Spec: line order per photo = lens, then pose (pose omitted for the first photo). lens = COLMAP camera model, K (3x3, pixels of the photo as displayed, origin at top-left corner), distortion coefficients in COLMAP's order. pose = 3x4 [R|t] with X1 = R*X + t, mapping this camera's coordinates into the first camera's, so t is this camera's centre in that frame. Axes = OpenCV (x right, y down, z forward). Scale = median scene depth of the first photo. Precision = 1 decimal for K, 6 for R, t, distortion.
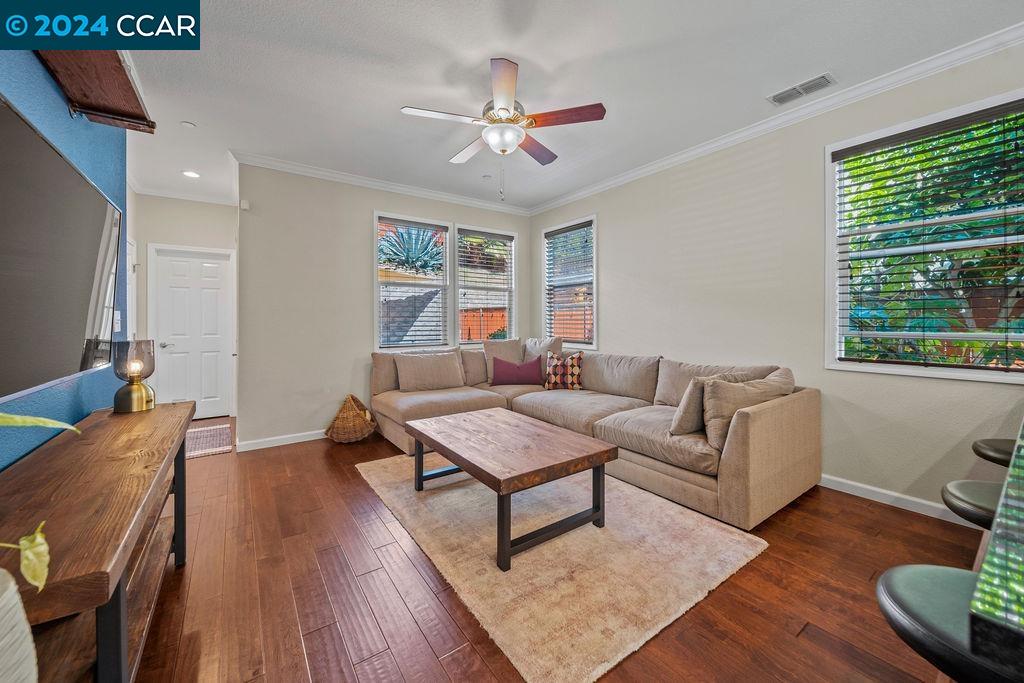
lens RADIAL K [[385.6, 0, 501.8], [0, 385.6, 323.0], [0, 0, 1]] dist [-0.000292, -0.000029]
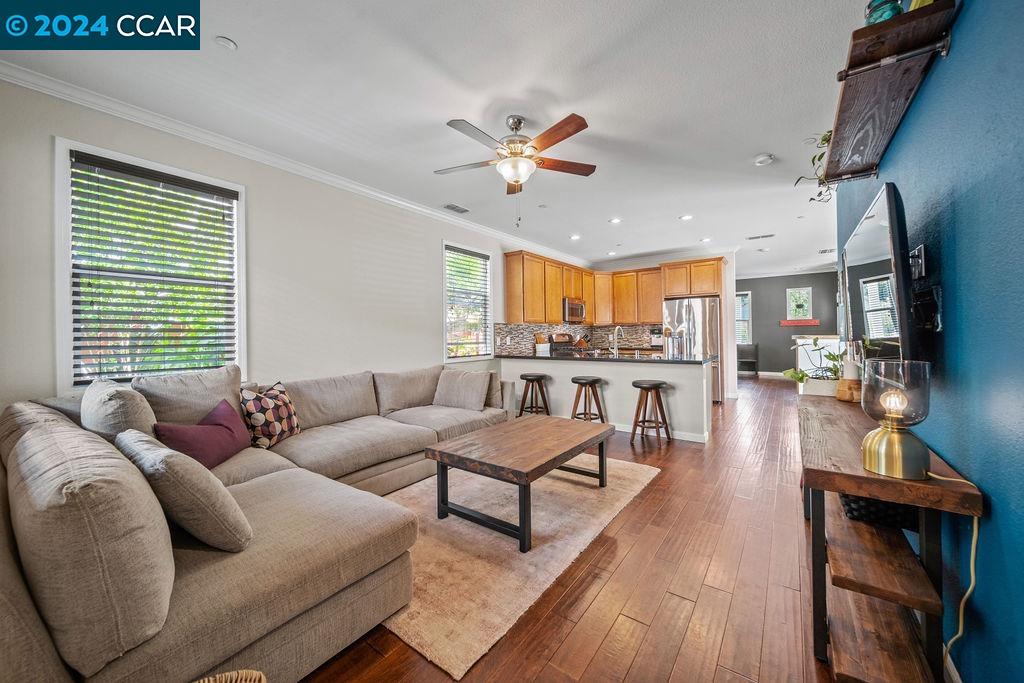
lens RADIAL K [[370.9, 0, 529.5], [0, 370.9, 341.3], [0, 0, 1]] dist [0.000813, 0.000014]
pose [[-0.338726, -0.007190, 0.940858, -0.633133], [0.020975, 0.999665, 0.015191, -0.001653], [-0.940651, 0.024880, -0.338462, 0.833929]]
